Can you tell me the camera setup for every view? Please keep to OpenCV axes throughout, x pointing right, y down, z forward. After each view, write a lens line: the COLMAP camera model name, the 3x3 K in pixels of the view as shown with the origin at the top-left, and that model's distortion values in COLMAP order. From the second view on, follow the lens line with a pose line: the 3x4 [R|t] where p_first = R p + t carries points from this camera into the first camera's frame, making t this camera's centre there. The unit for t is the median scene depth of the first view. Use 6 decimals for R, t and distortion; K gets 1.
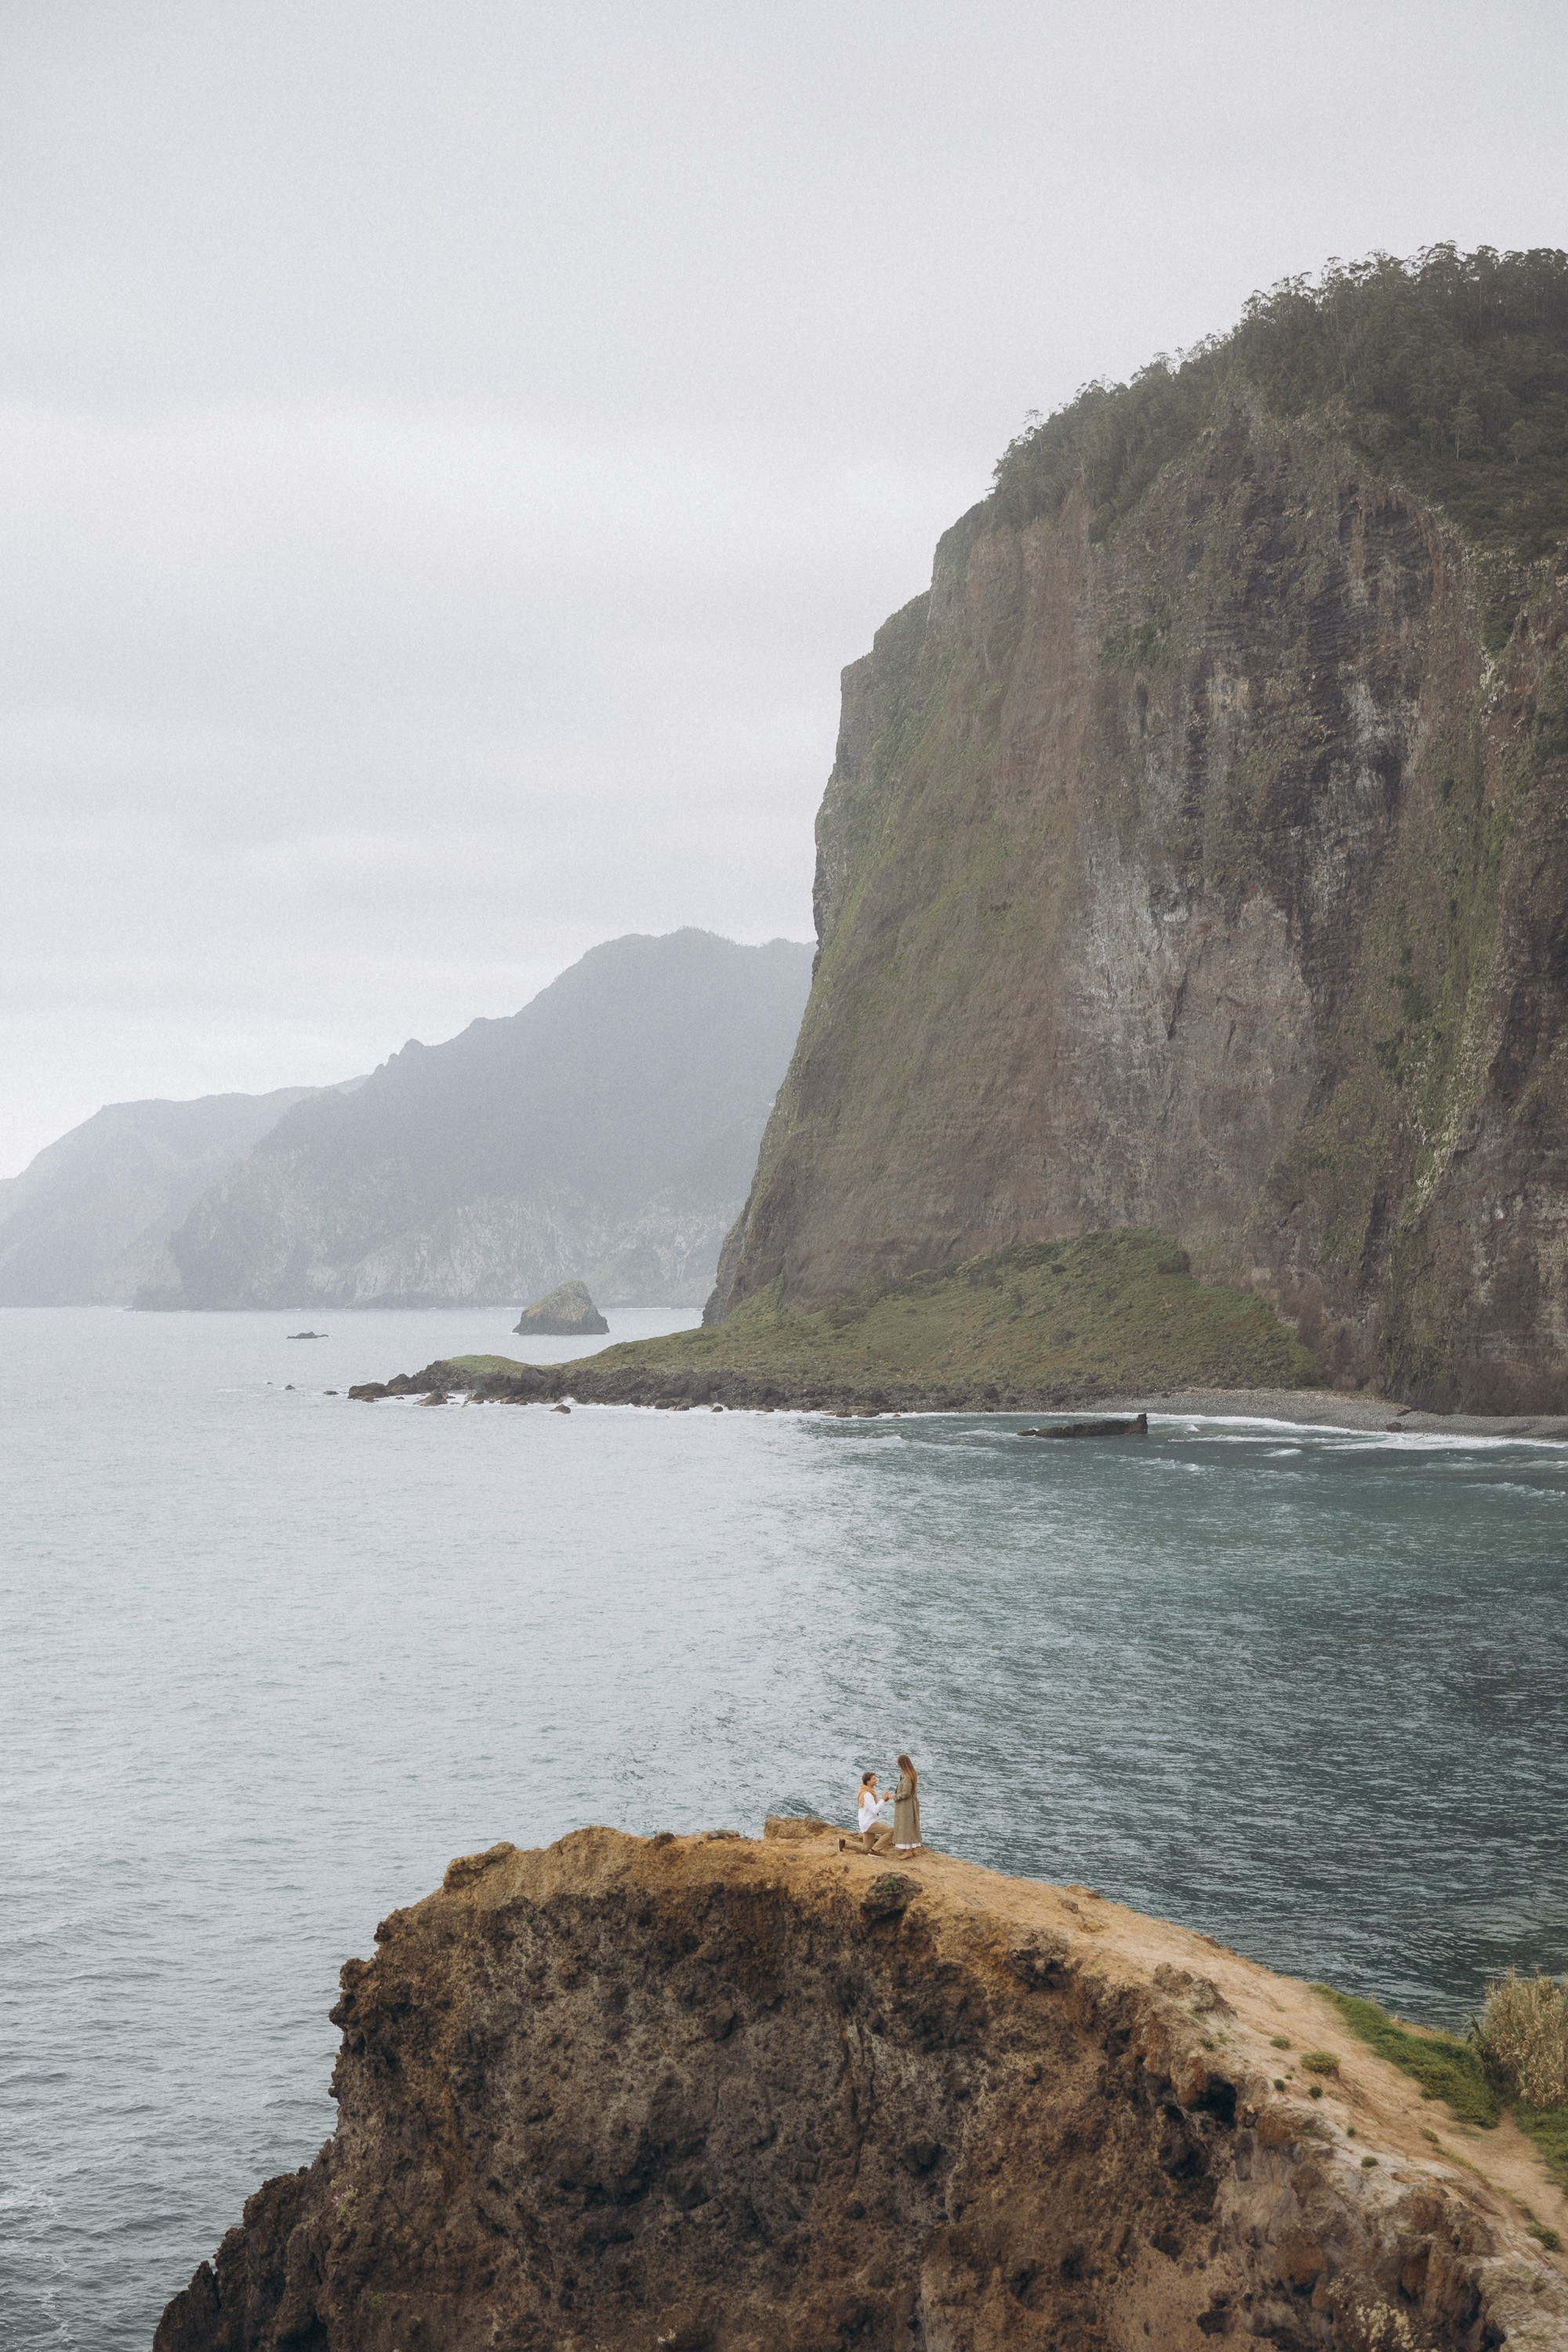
lens RADIAL K [[3322.0, 0, 758.6], [0, 3322.0, 1141.9], [0, 0, 1]] dist [0.011608, 0.000000]
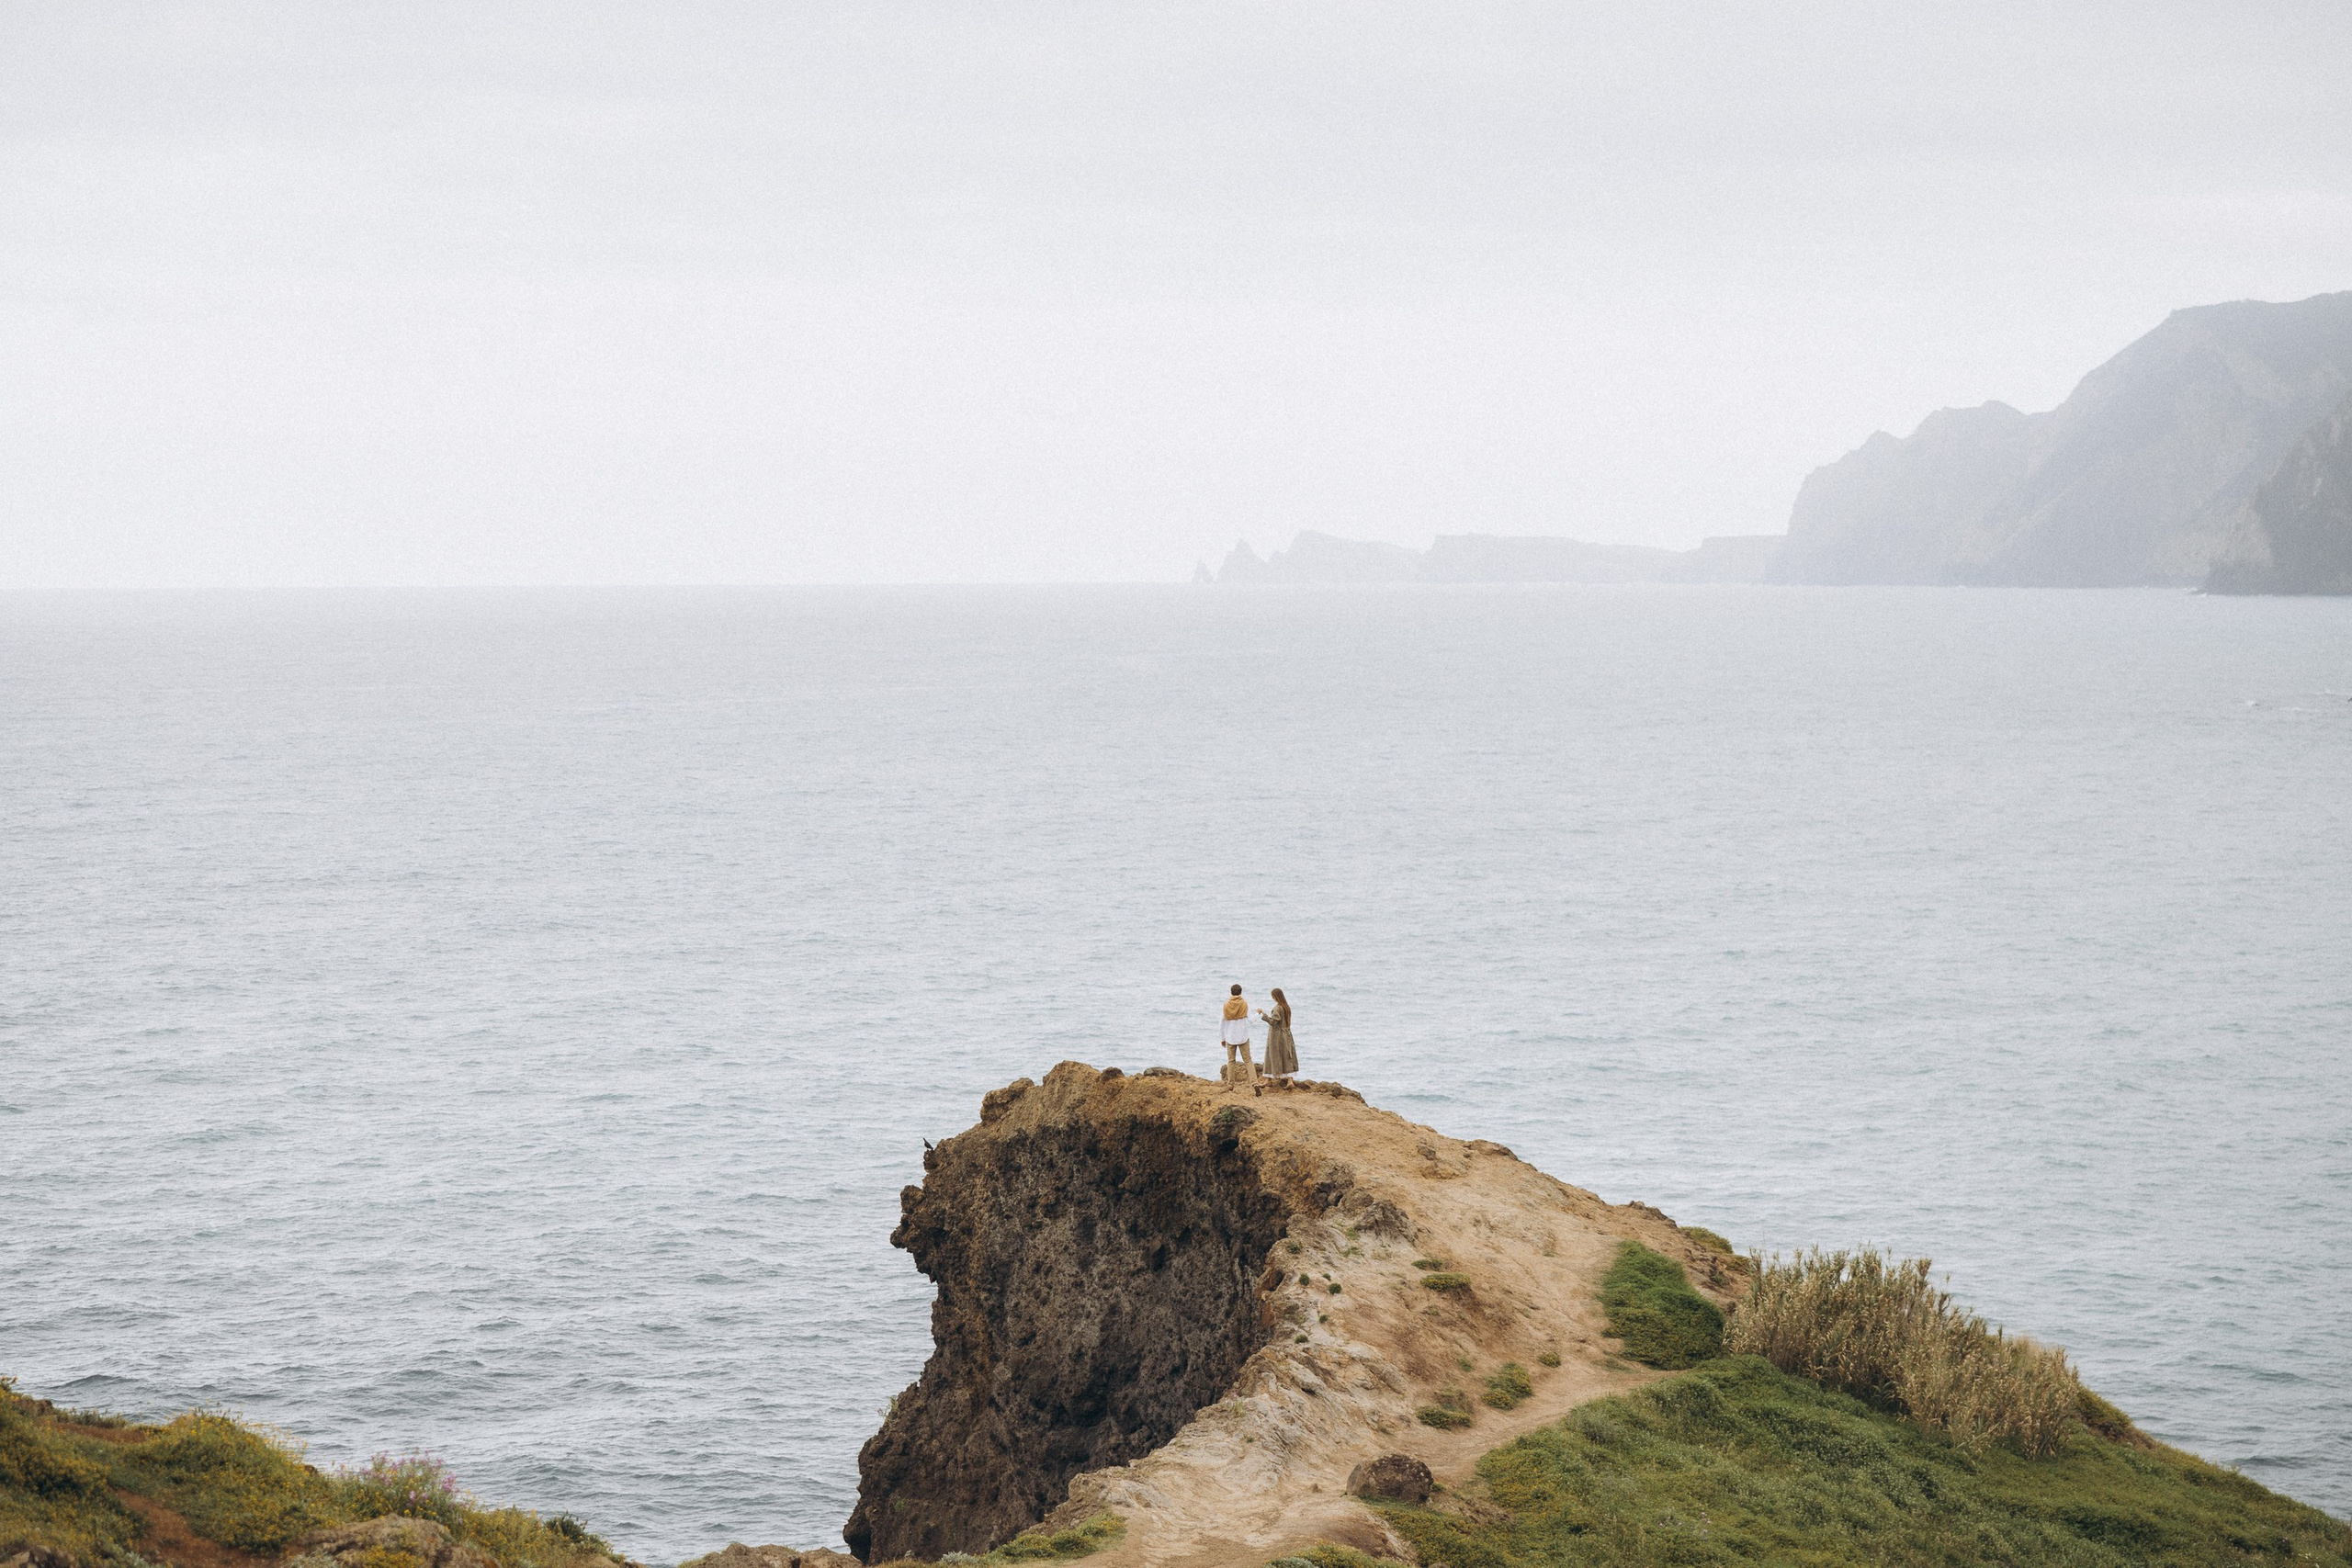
lens RADIAL K [[4566.4, 0, 1170.0], [0, 4566.4, 740.0], [0, 0, 1]] dist [0.023631, 0.000000]
pose [[0.919272, 0.024162, -0.392882, 0.531770], [0.008433, 0.996676, 0.081027, -0.005280], [0.393534, -0.077798, 0.916012, -0.263734]]
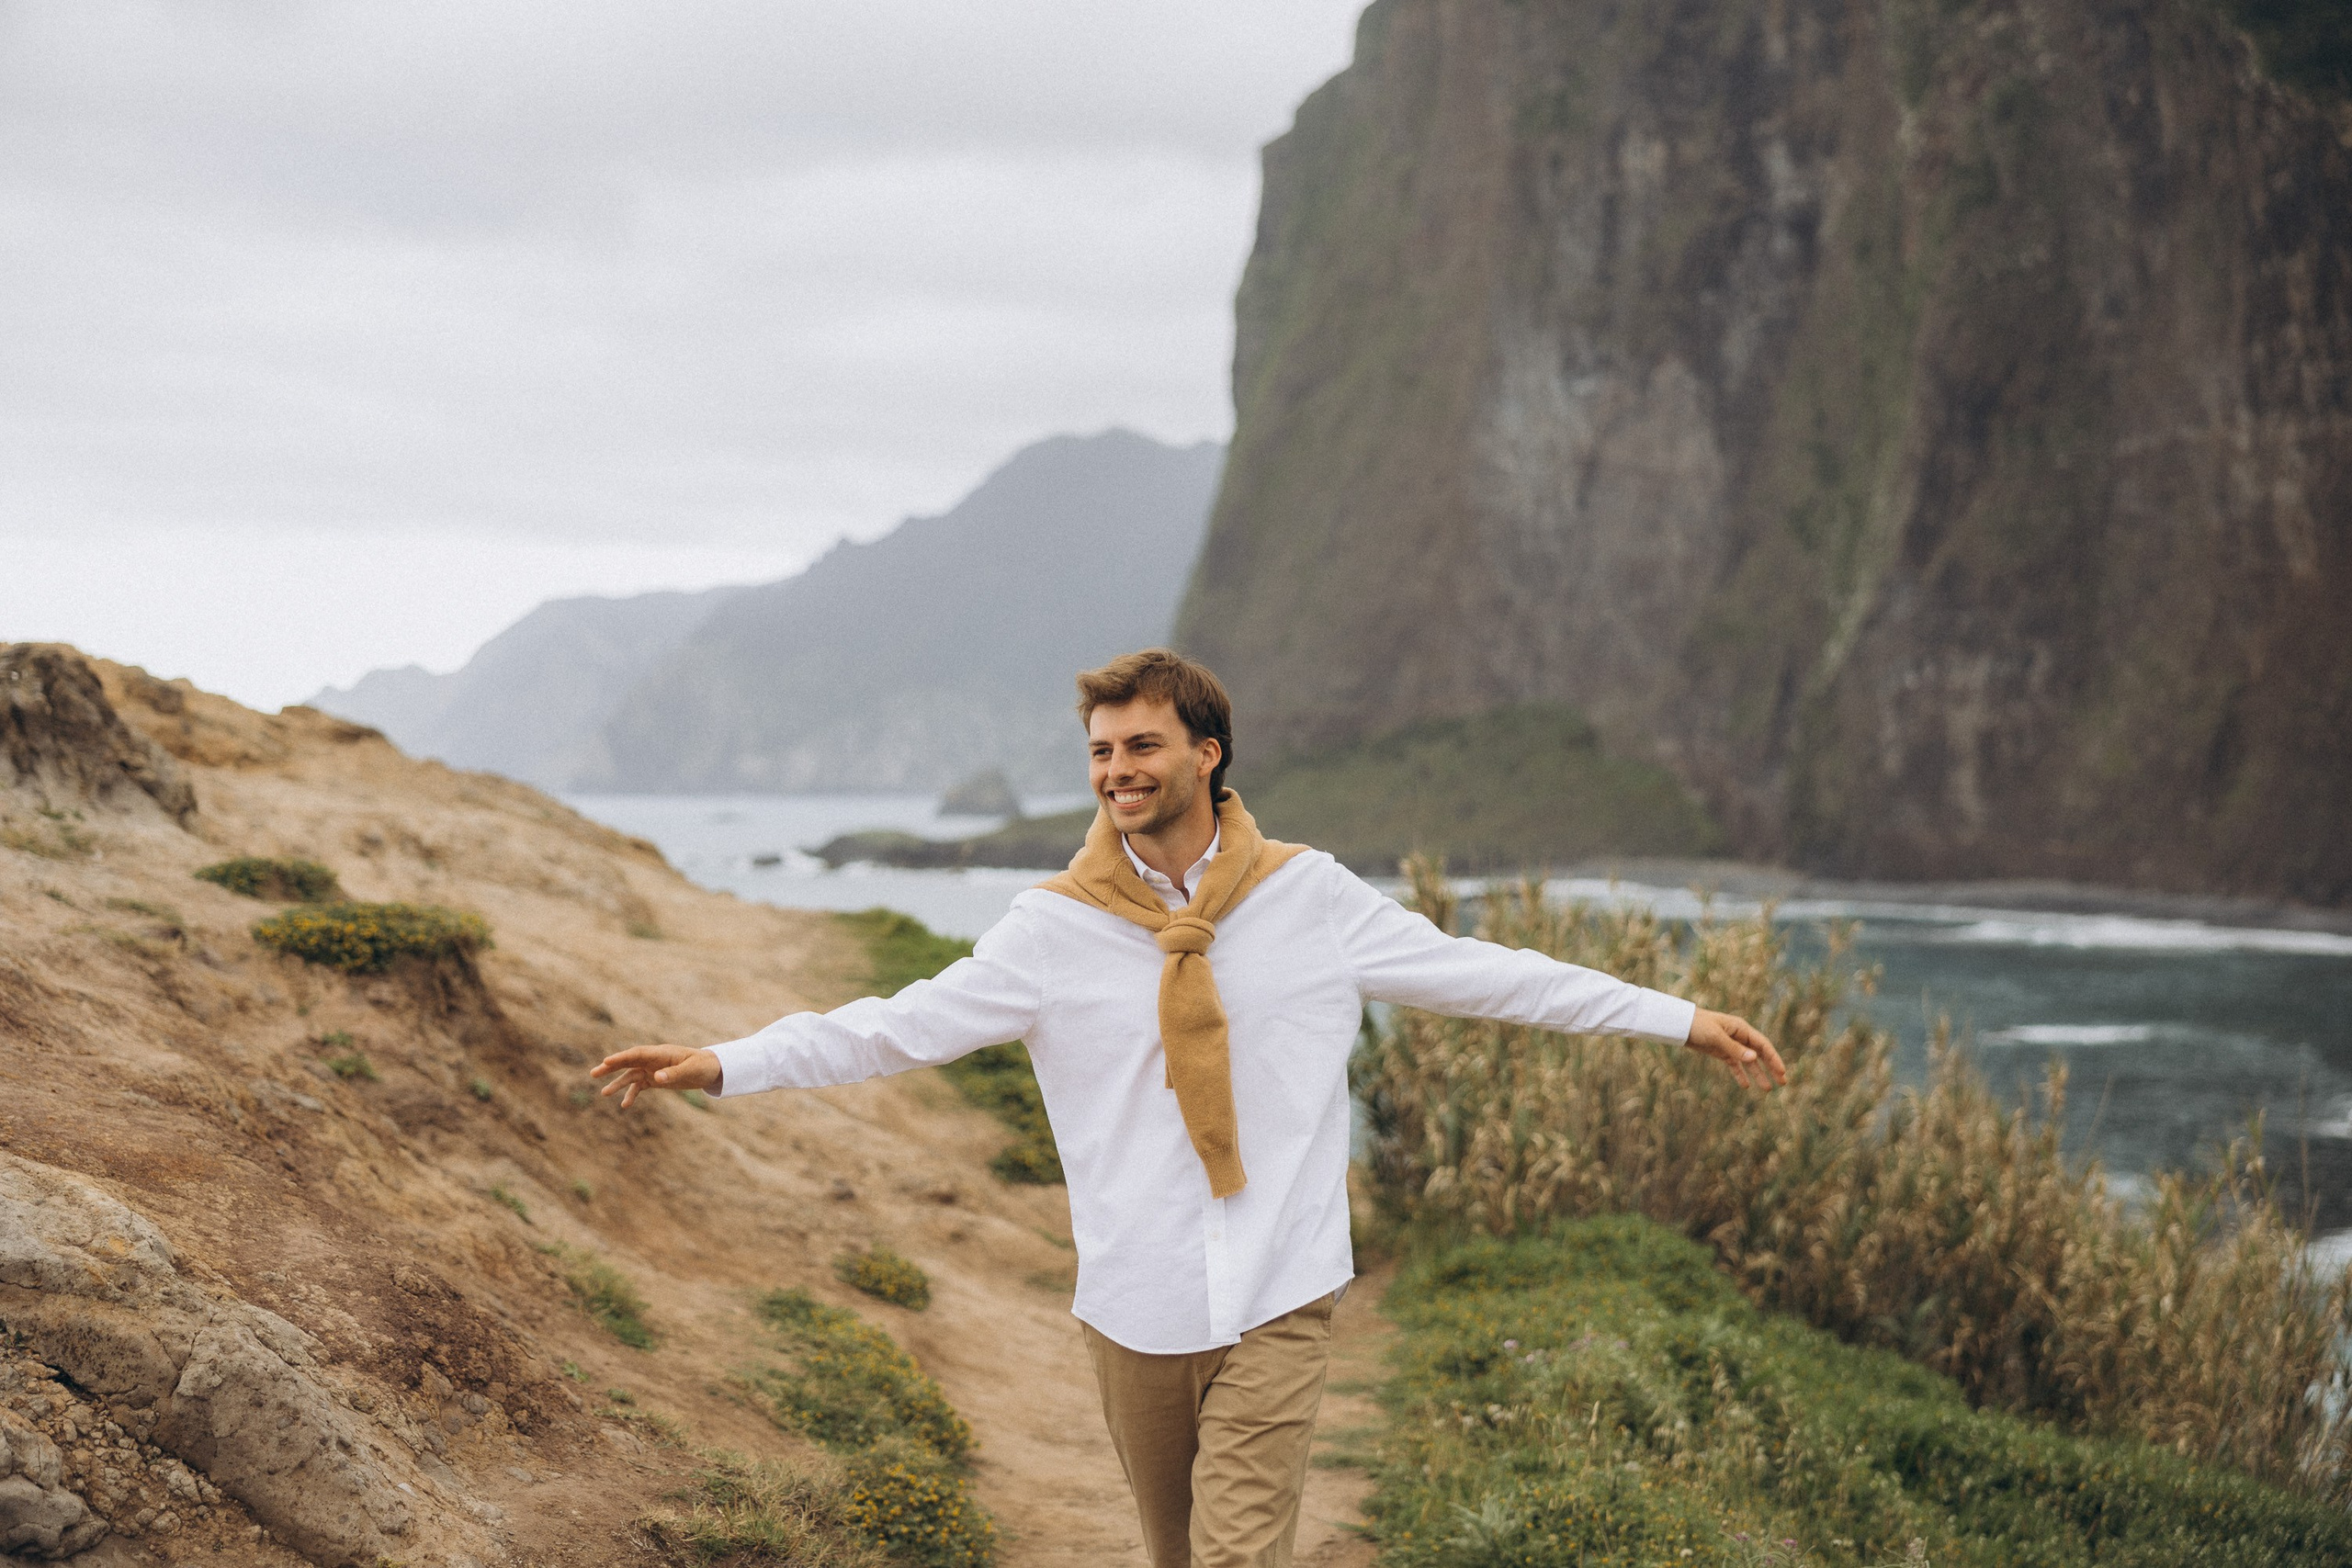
lens RADIAL K [[3321.7, 0, 1148.7], [0, 3321.7, 749.5], [0, 0, 1]] dist [0.011608, 0.000000]
pose [[0.999906, 0.009886, -0.009487, 0.182802], [-0.009547, 0.999336, 0.035174, 0.212189], [0.009828, -0.035081, 0.999336, 0.649146]]
